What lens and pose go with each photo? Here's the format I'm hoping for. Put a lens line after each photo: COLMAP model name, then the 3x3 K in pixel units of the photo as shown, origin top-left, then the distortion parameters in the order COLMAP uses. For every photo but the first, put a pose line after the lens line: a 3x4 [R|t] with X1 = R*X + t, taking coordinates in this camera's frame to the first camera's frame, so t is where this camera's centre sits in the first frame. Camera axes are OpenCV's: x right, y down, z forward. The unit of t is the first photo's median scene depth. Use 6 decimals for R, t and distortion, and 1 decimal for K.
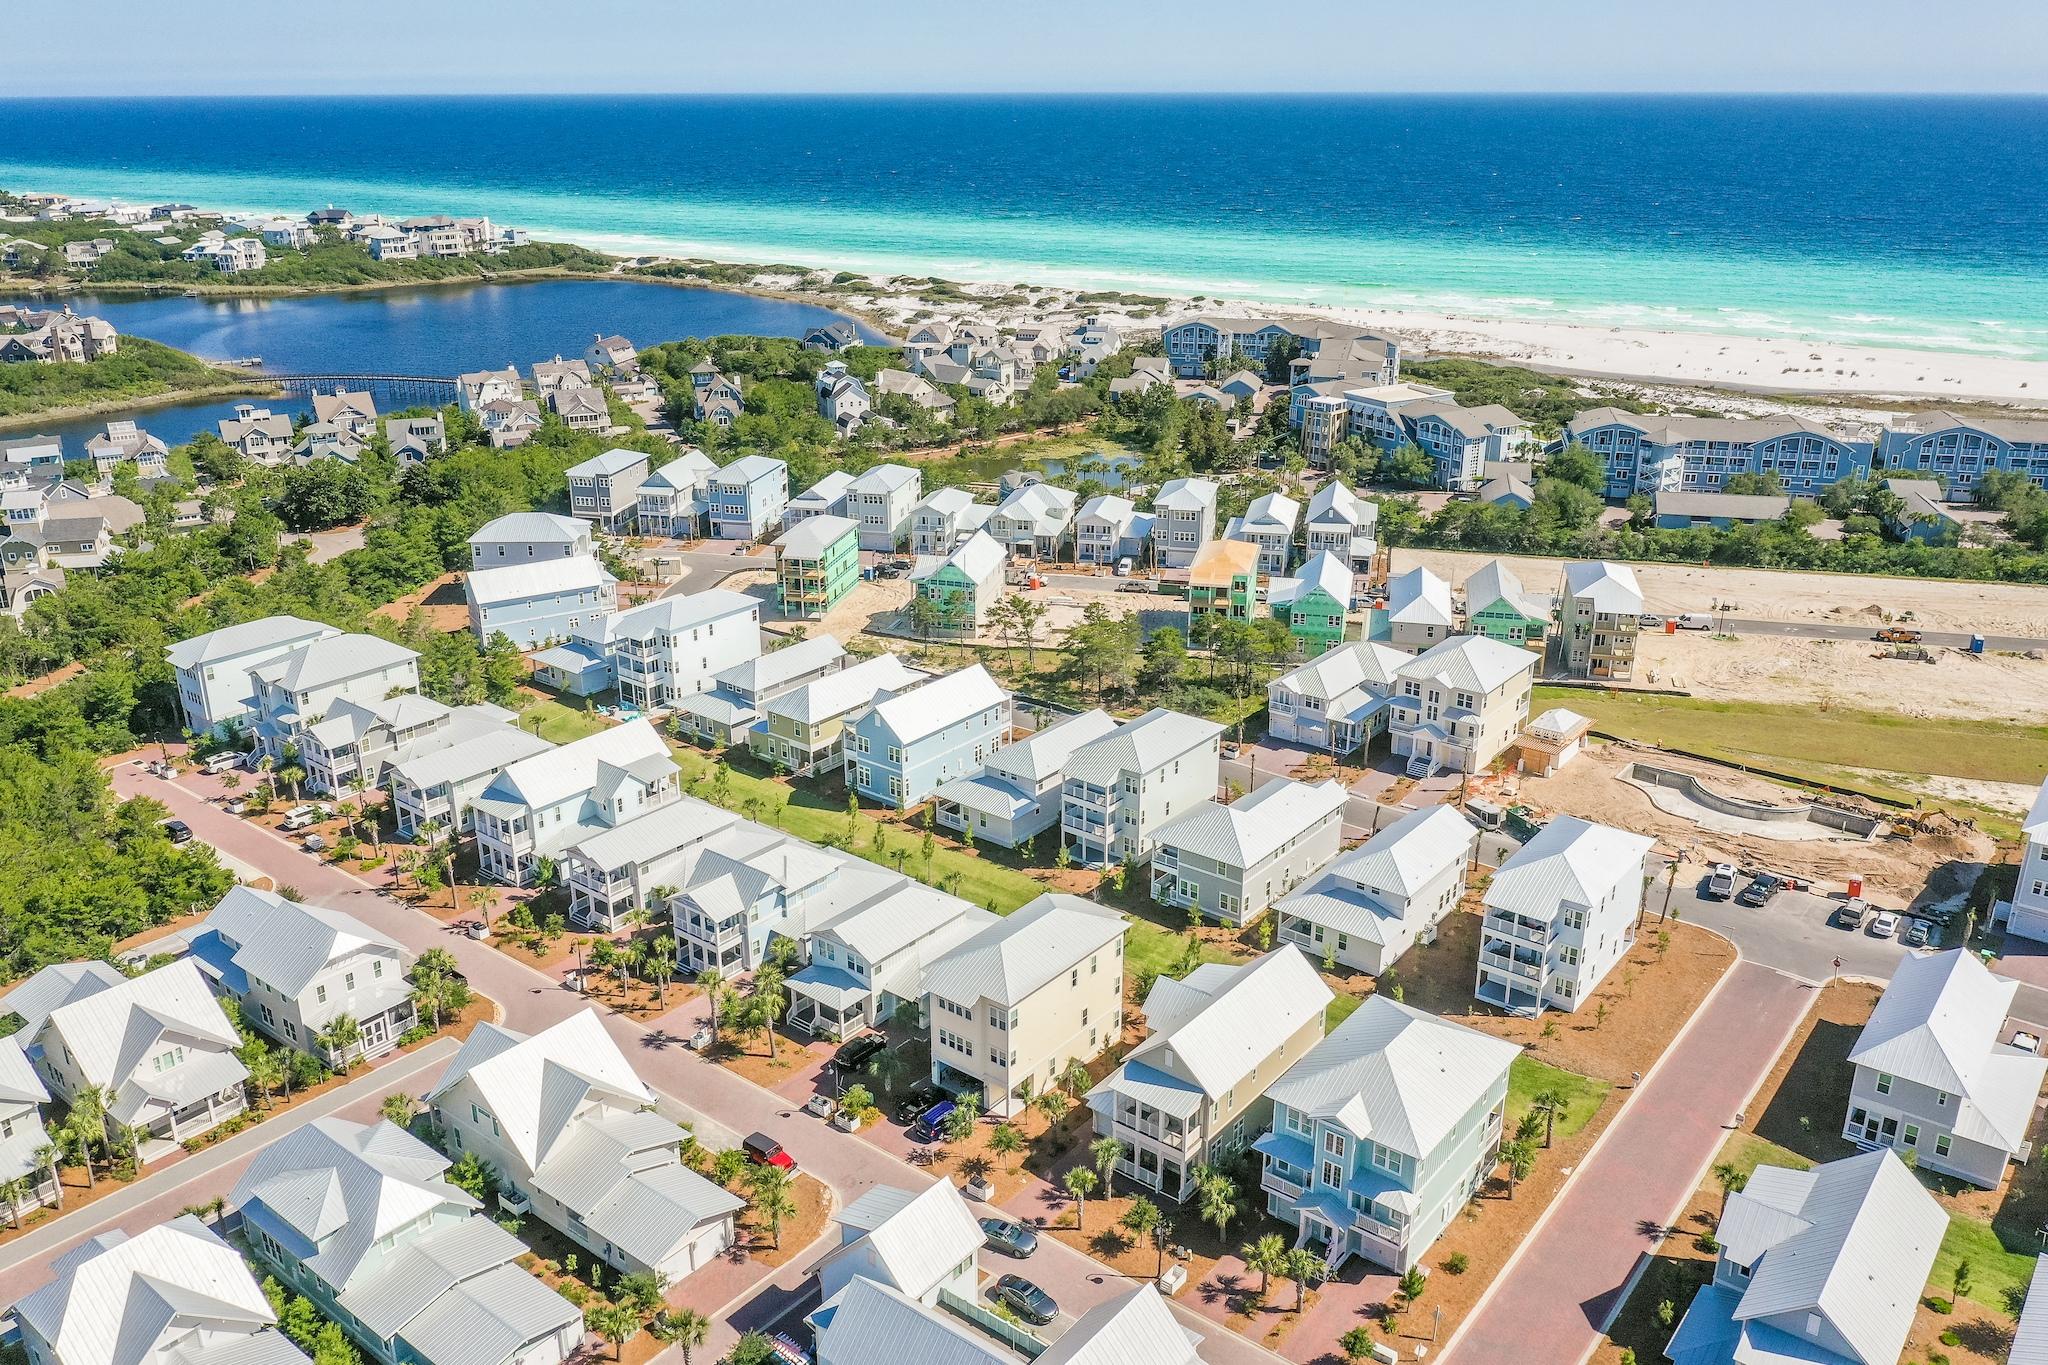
lens RADIAL K [[1584.5, 0, 1024.0], [0, 1584.5, 682.5], [0, 0, 1]] dist [-0.006751, -0.004815]
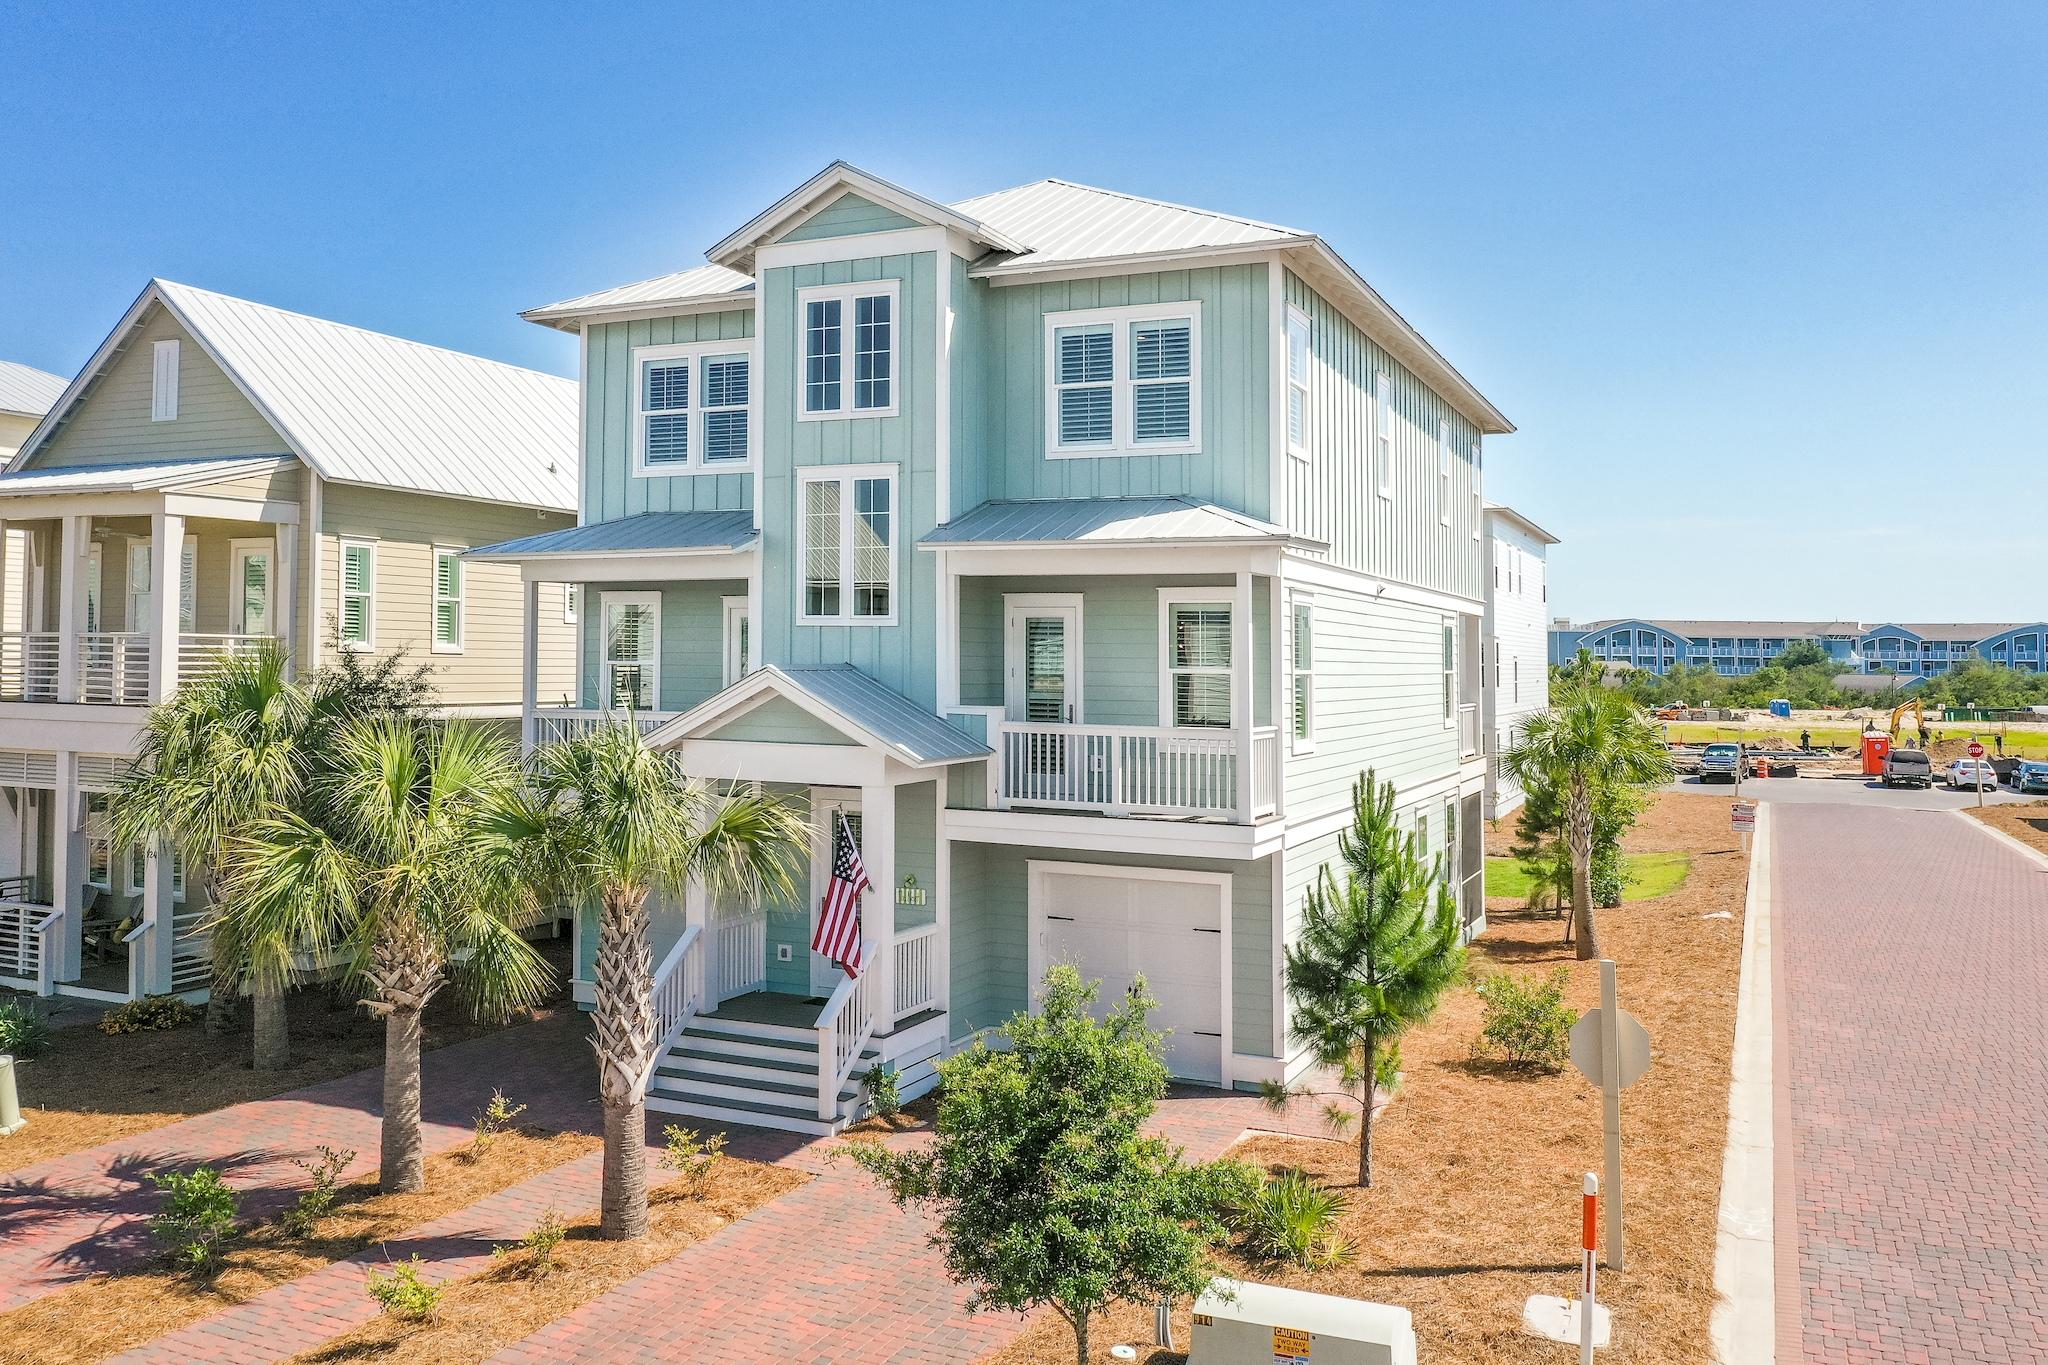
lens RADIAL K [[1617.6, 0, 1024.5], [0, 1617.6, 588.0], [0, 0, 1]] dist [-0.009838, -0.004023]
pose [[0.969690, 0.027109, 0.242830, 0.167668], [0.070367, 0.920736, -0.383788, 0.388497], [-0.233986, 0.389243, 0.890921, 0.819614]]
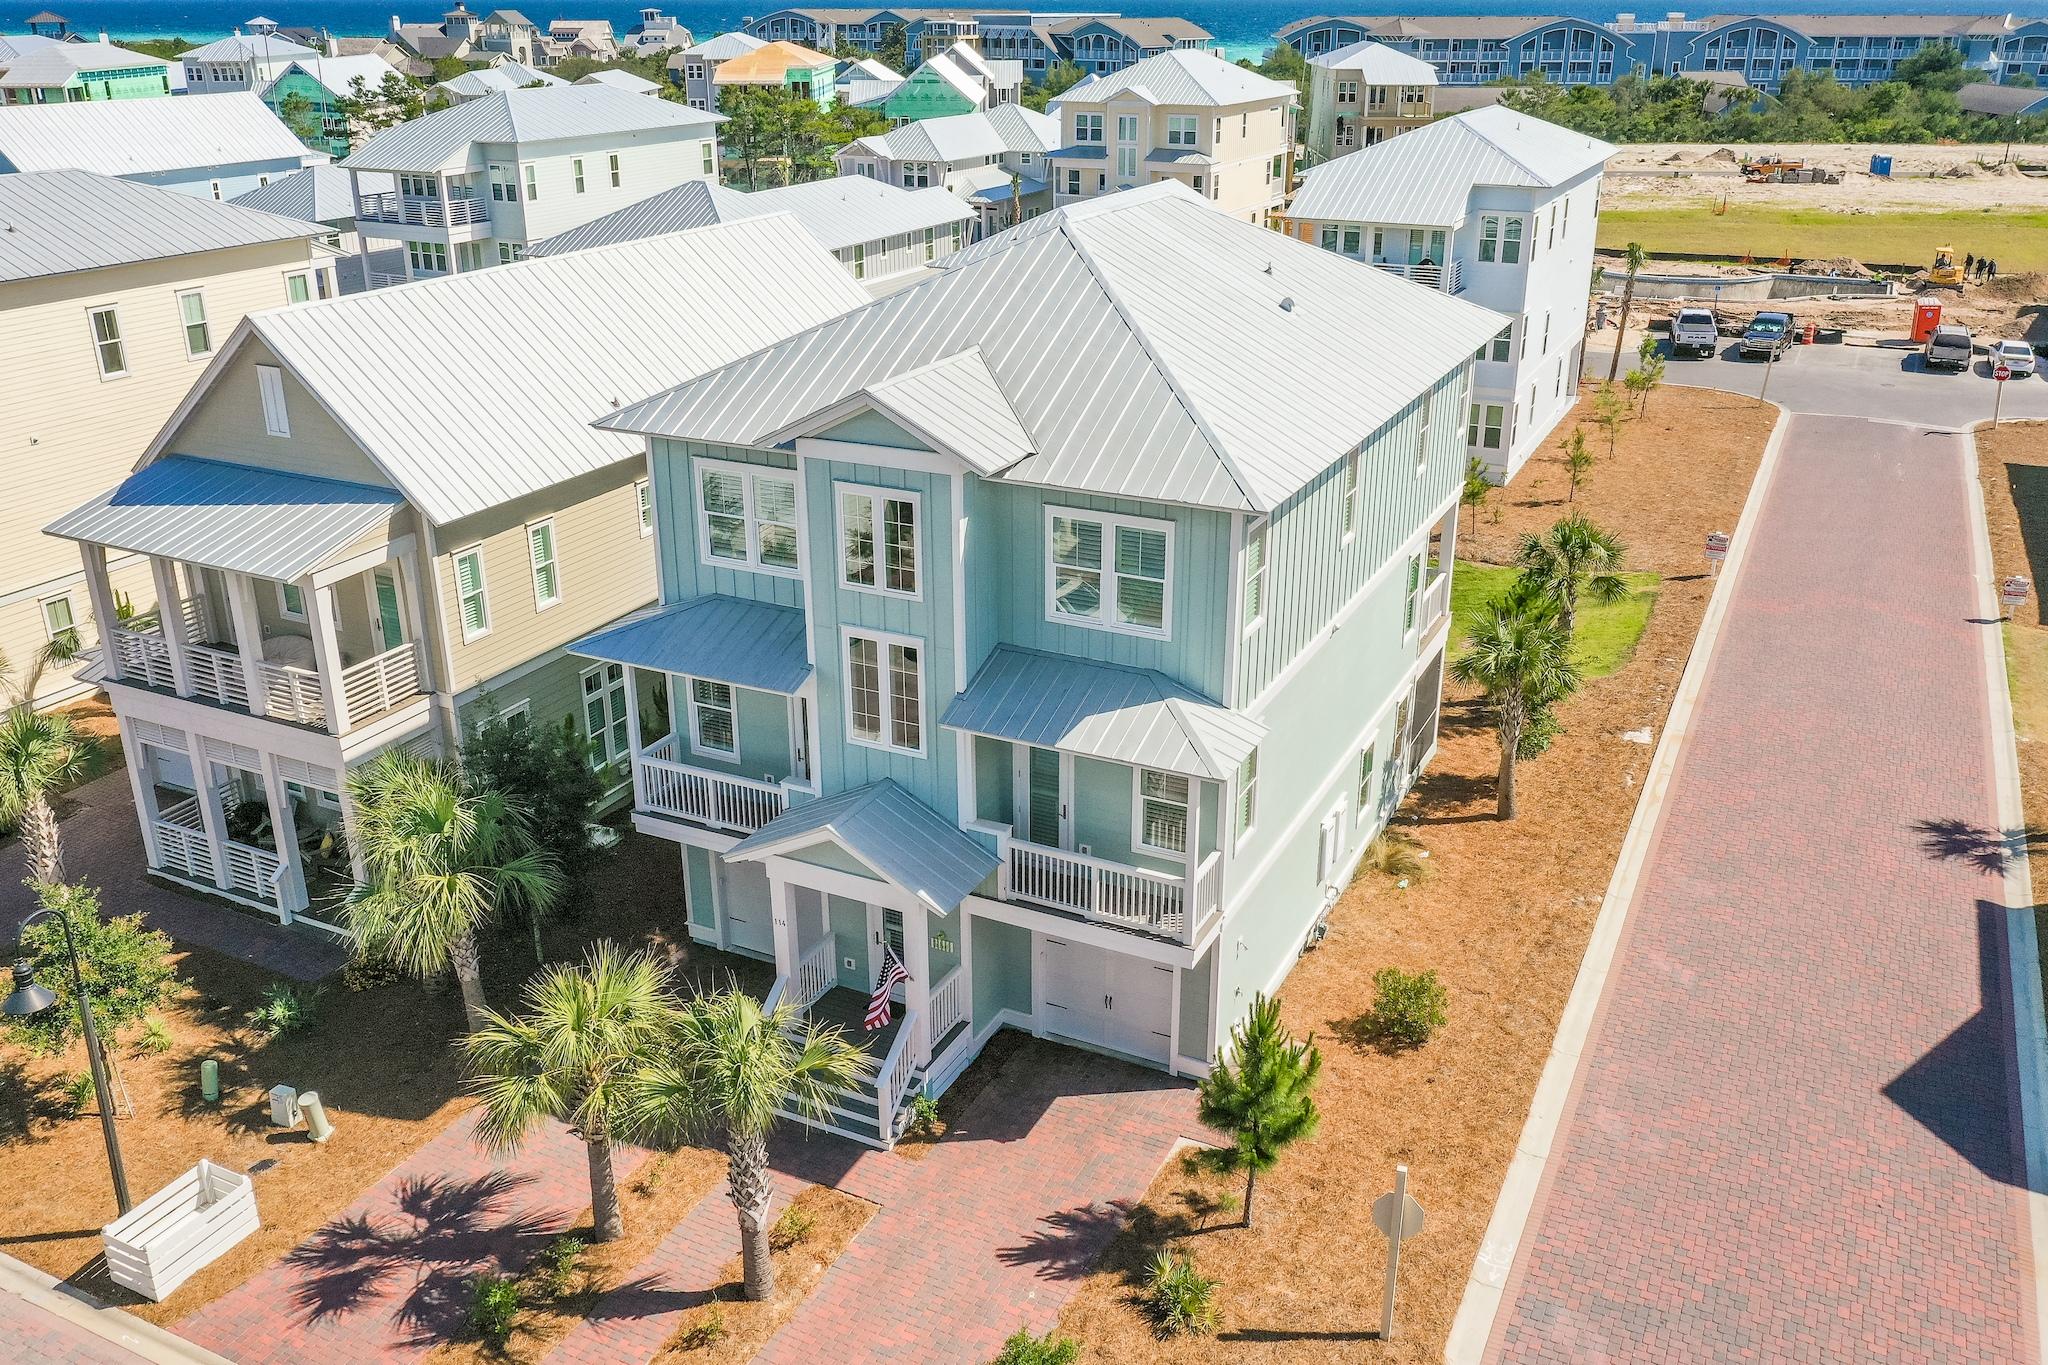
lens RADIAL K [[1676.2, 0, 1033.2], [0, 1676.2, 655.8], [0, 0, 1]] dist [-0.011353, -0.007690]
pose [[0.976830, -0.074869, 0.200495, 0.165908], [0.070849, 0.997117, 0.027162, 0.298686], [-0.201950, -0.012327, 0.979318, 0.748214]]
